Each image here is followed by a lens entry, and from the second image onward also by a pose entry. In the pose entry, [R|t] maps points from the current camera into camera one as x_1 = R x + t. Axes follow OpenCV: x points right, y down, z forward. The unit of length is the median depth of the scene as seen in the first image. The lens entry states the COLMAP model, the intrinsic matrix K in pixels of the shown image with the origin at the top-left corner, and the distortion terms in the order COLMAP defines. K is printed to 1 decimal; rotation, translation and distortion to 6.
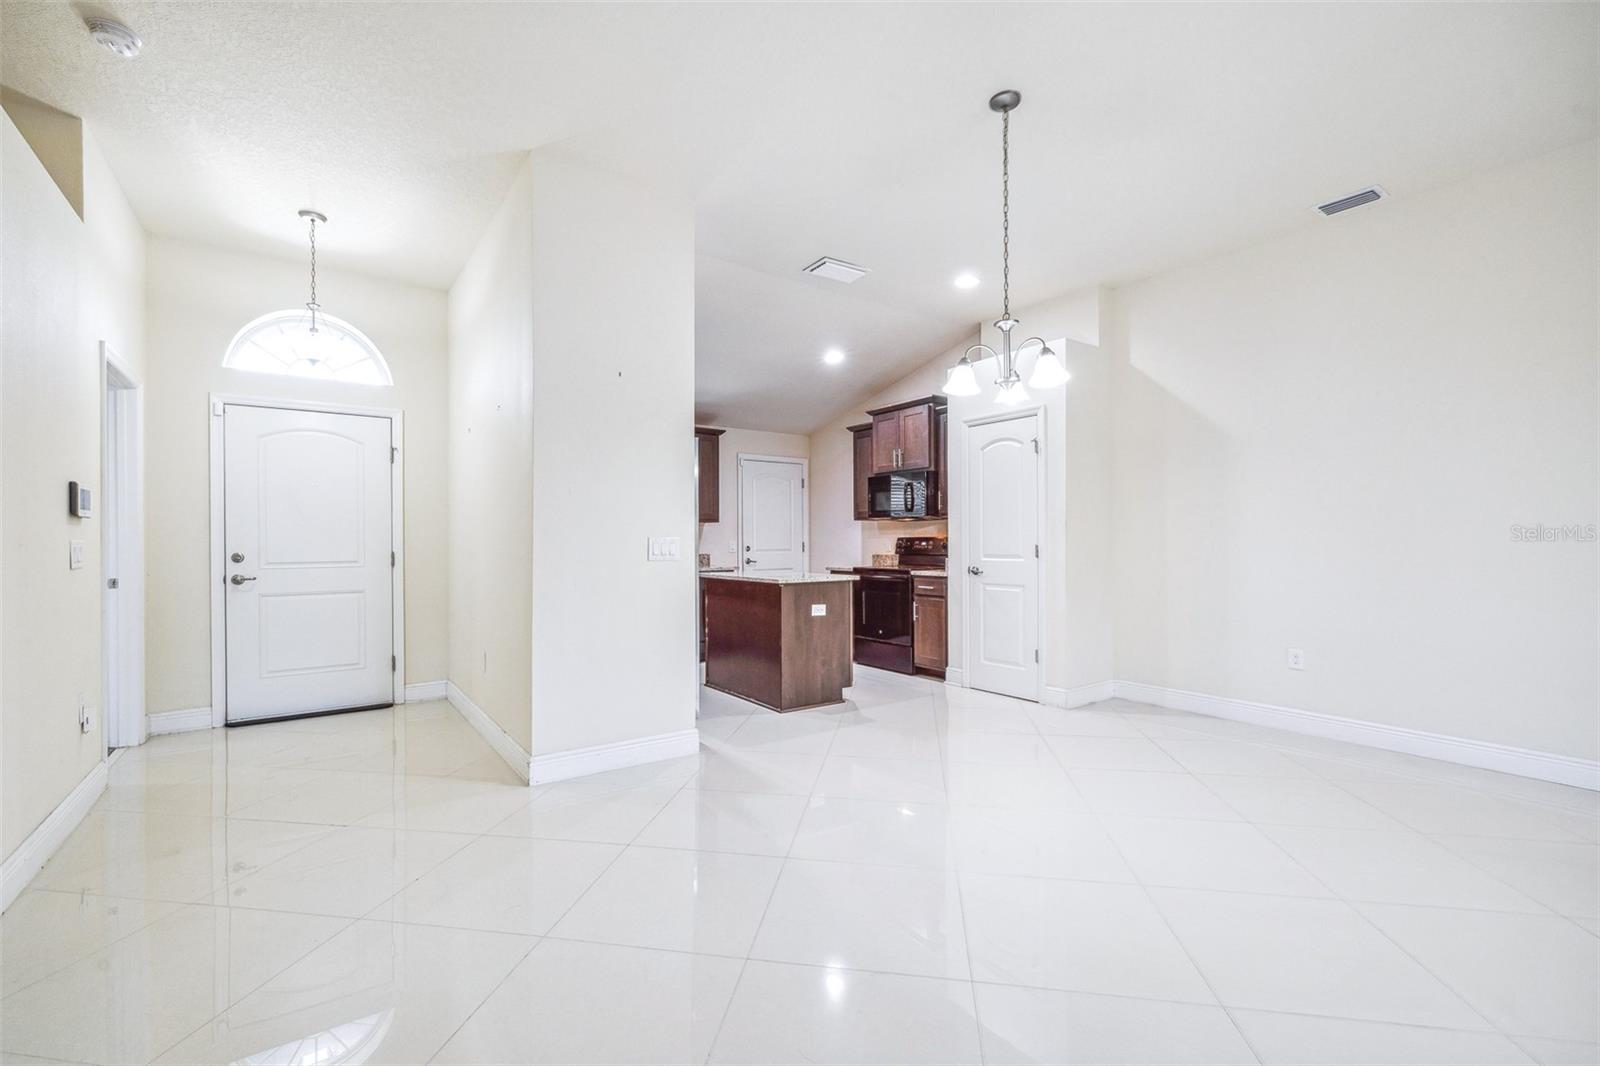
lens RADIAL K [[680.5, 0, 800.4], [0, 680.5, 543.1], [0, 0, 1]] dist [0.002279, 0.000140]
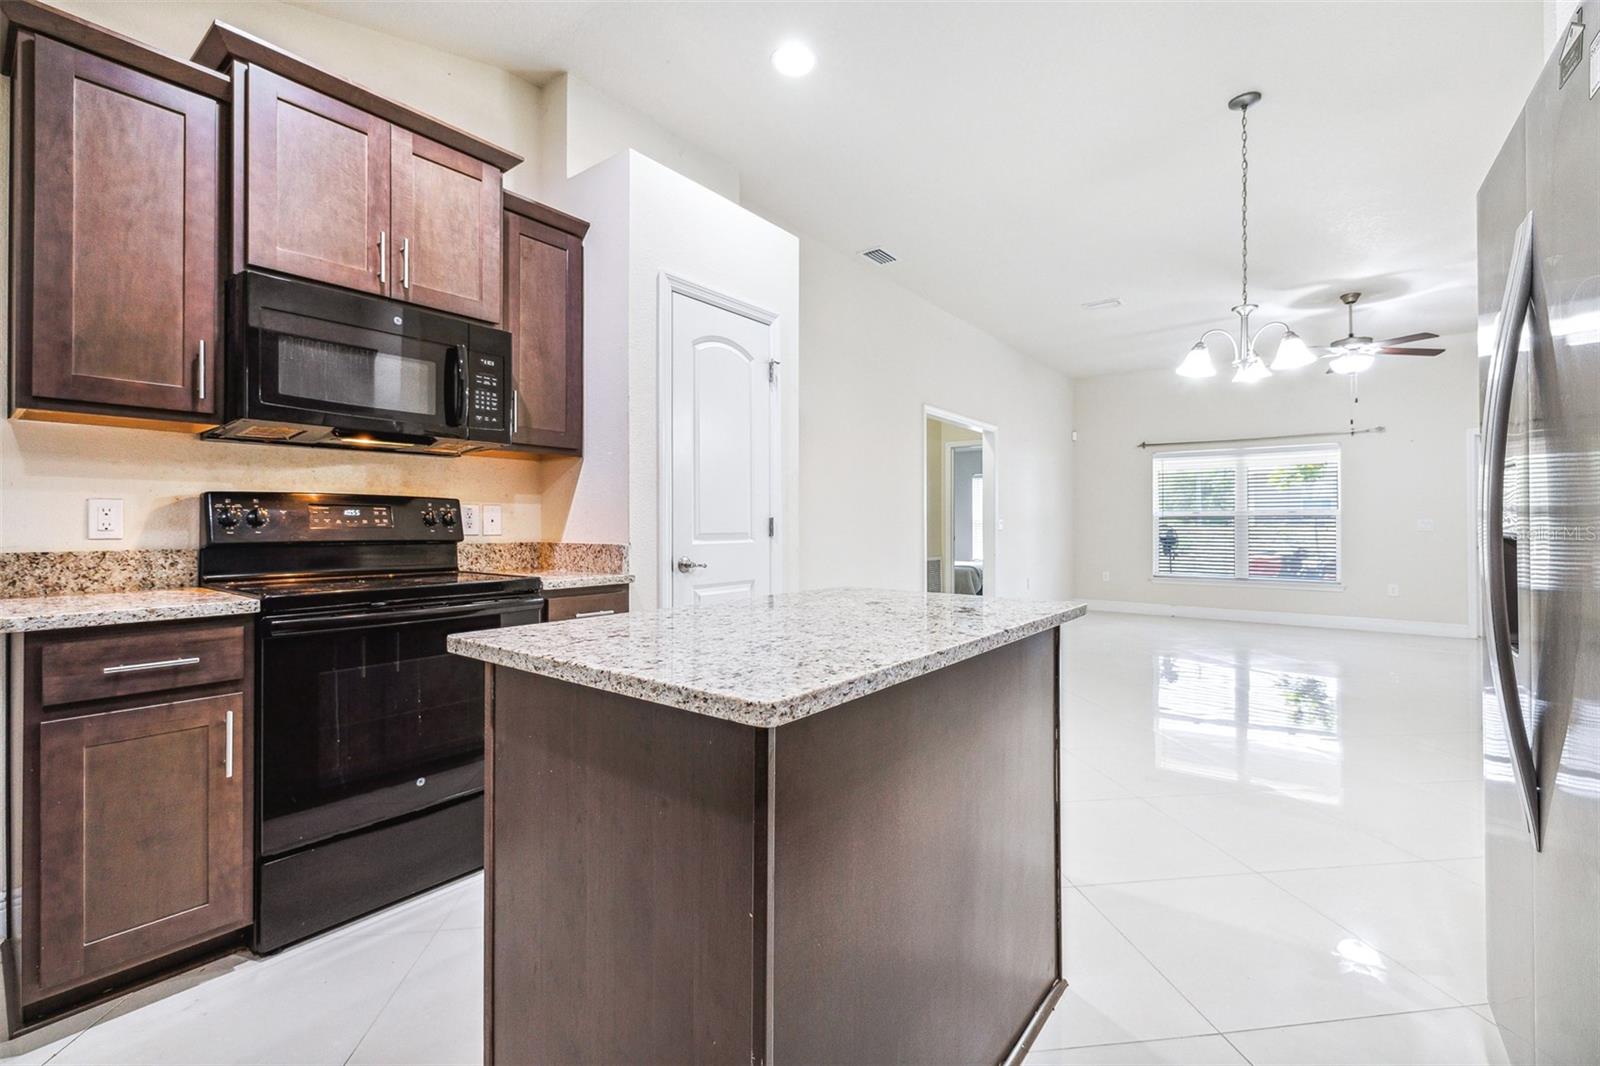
lens RADIAL K [[692.1, 0, 797.5], [0, 692.1, 521.3], [0, 0, 1]] dist [0.000402, -0.000068]
pose [[-0.282199, 0.004558, 0.959345, -0.318796], [-0.000055, 0.999989, -0.004768, 0.009429], [-0.959356, -0.001398, -0.282196, 1.164004]]
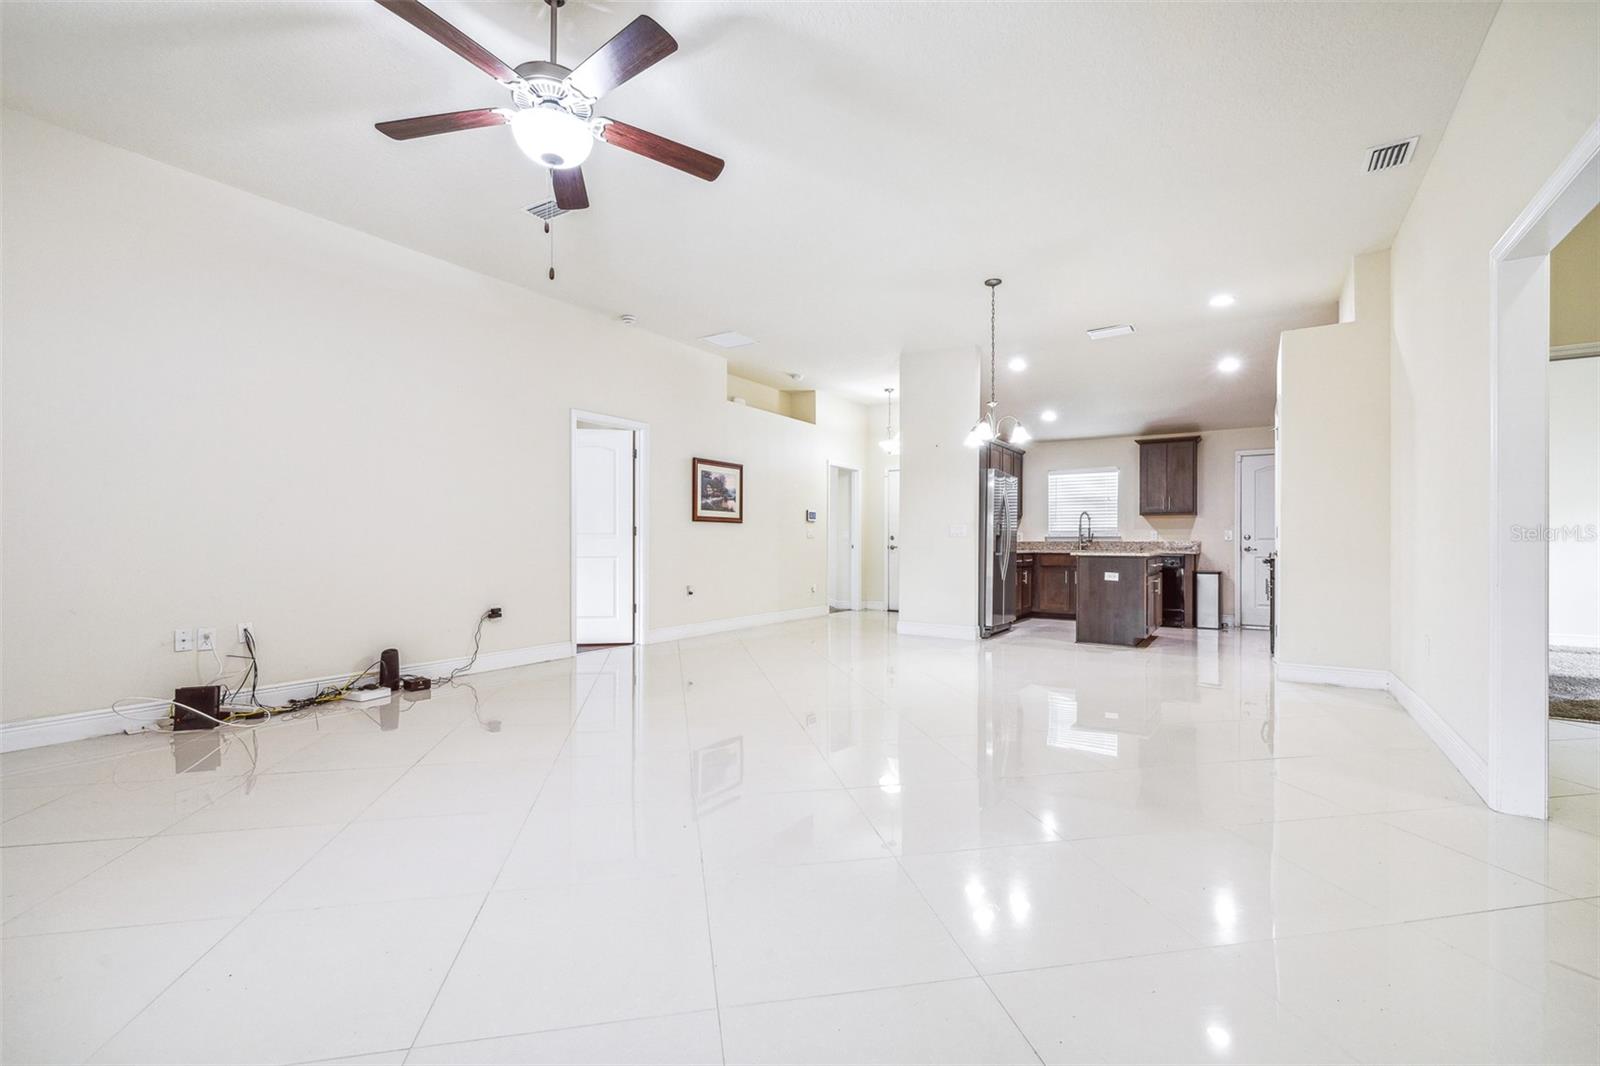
lens RADIAL K [[680.6, 0, 802.8], [0, 680.6, 535.7], [0, 0, 1]] dist [0.001874, 0.000308]
pose [[0.350650, -0.004070, -0.936498, 1.081056], [-0.007884, 0.999942, -0.007298, 0.030242], [0.936473, 0.009943, 0.350598, -0.069384]]
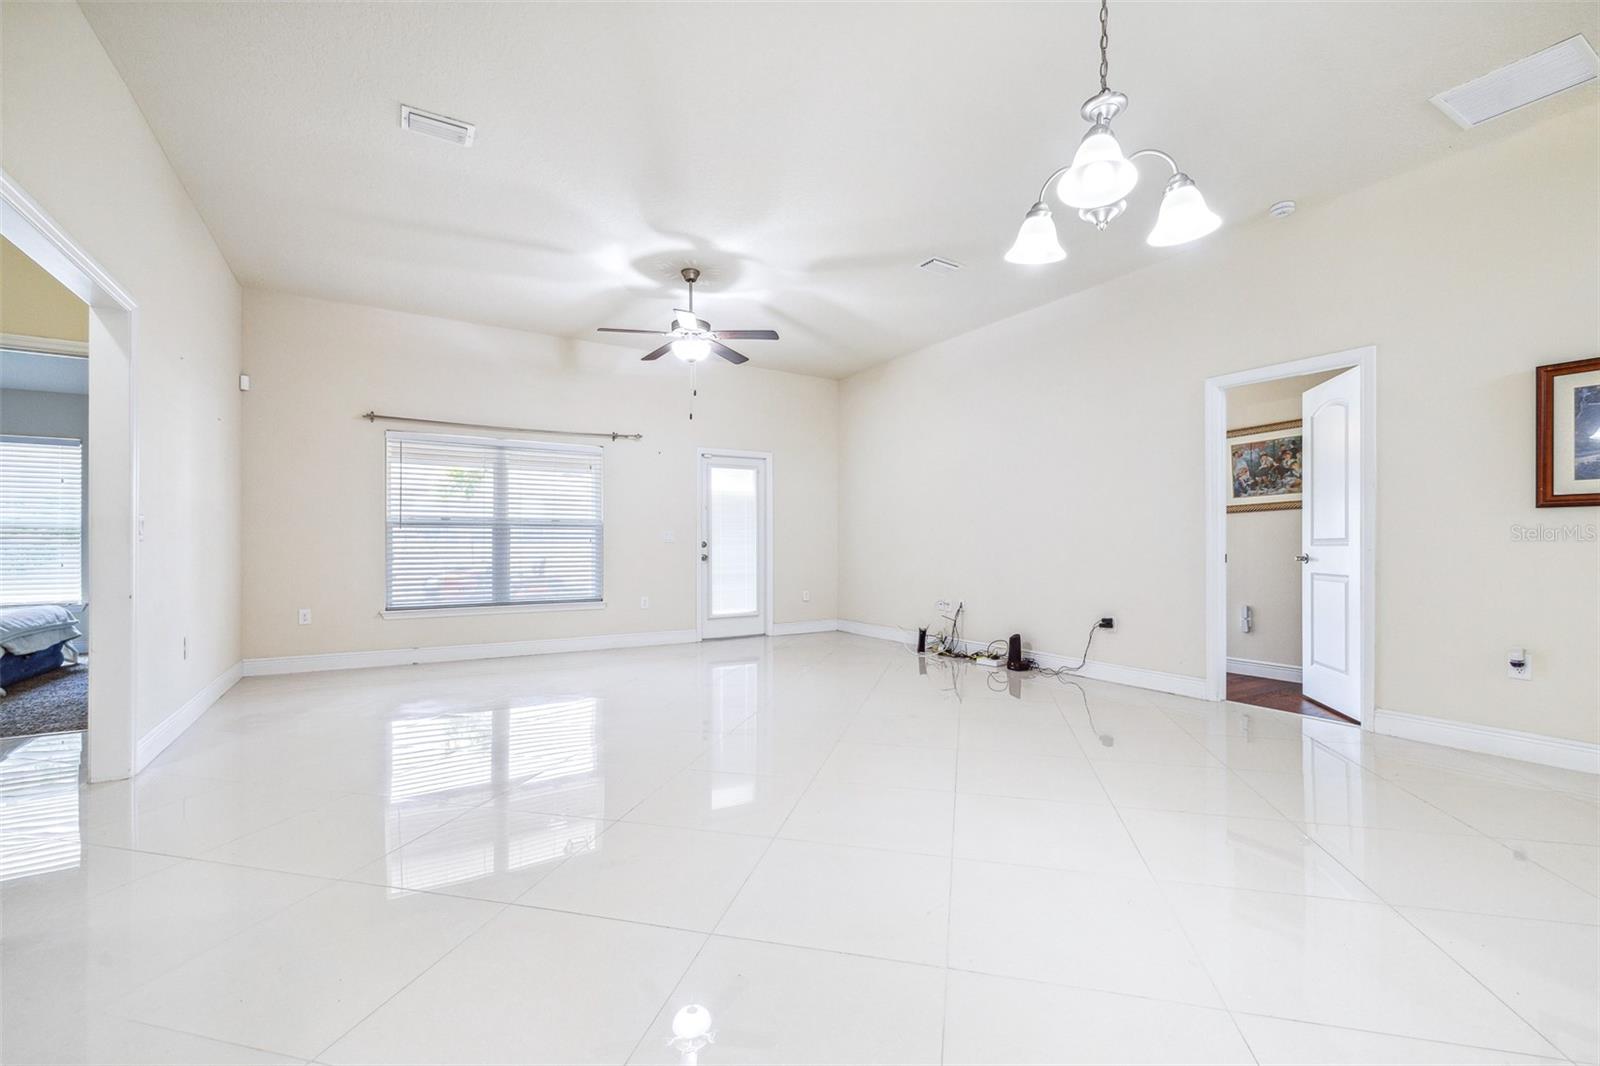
lens RADIAL K [[671.9, 0, 800.0], [0, 671.9, 533.0], [0, 0, 1]] dist [0.000371, -0.000314]
pose [[-0.997313, 0.001469, 0.073238, 0.305616], [0.000411, 0.999895, -0.014455, 0.024175], [-0.073252, -0.014386, -0.997210, 0.914764]]
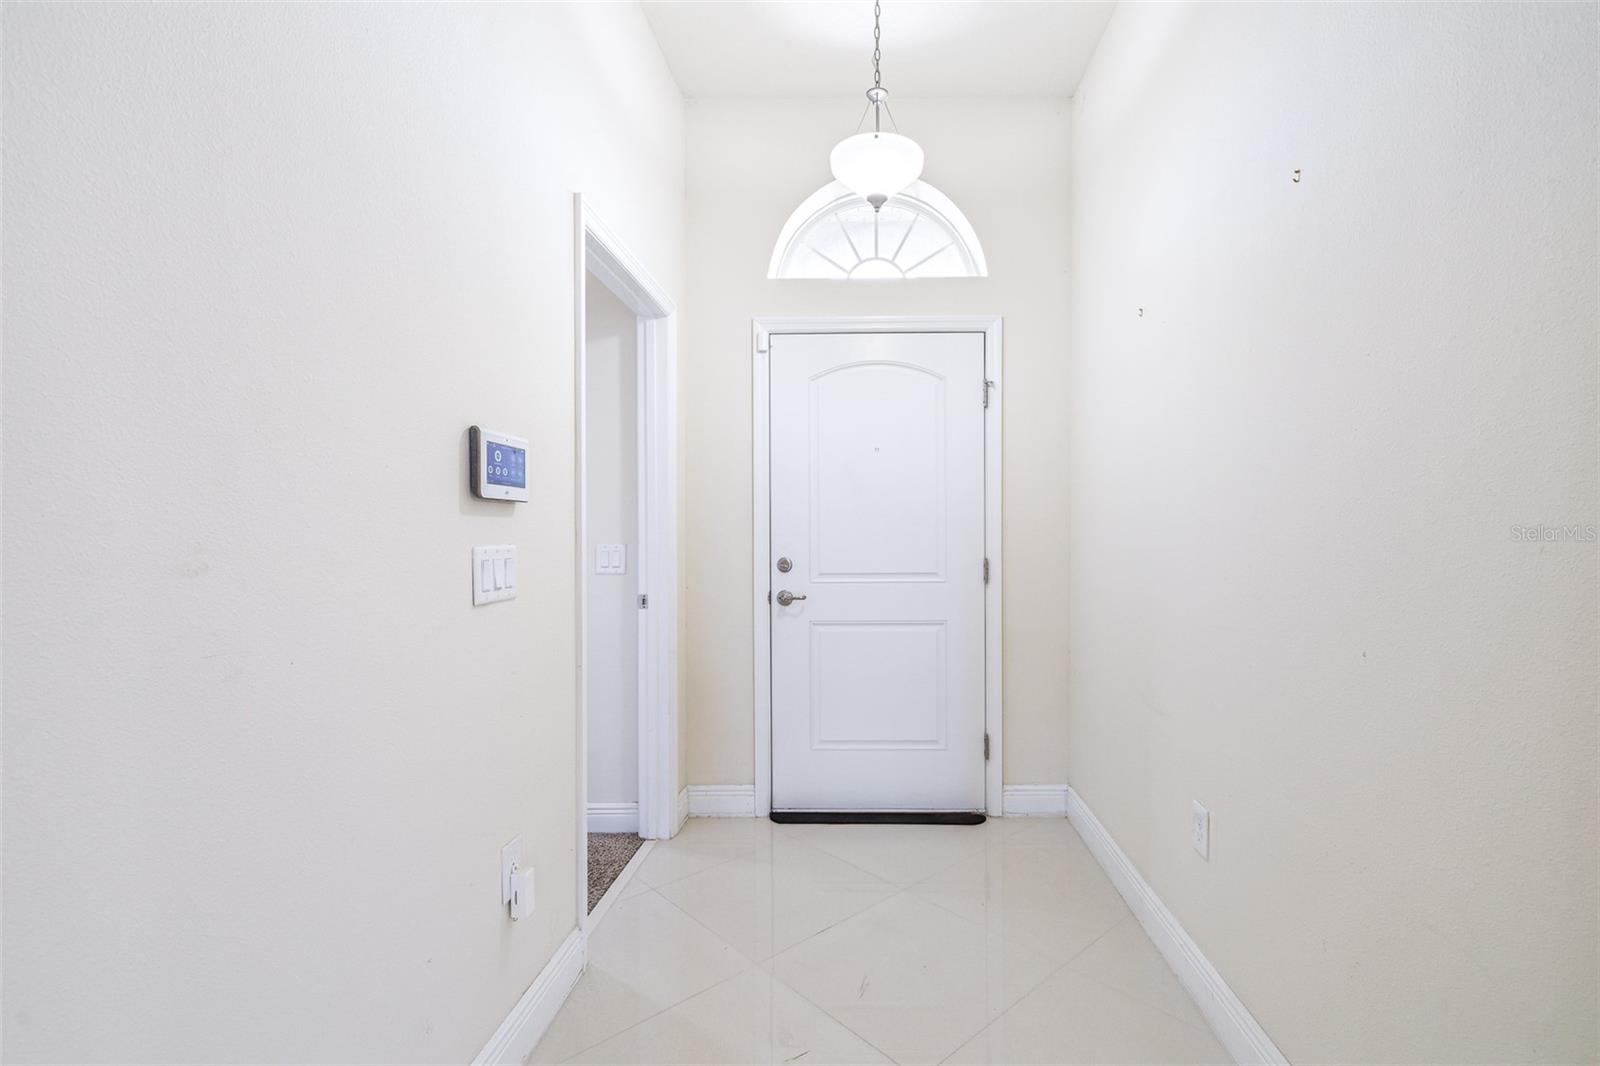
lens RADIAL K [[721.5, 0, 867.1], [0, 721.5, 538.3], [0, 0, 1]] dist [0.000507, 0.000023]
pose [[0.803472, 0.006041, -0.595311, -0.309347], [-0.003188, 0.999978, 0.005844, -0.007938], [0.595333, -0.002797, 0.803474, 0.435586]]
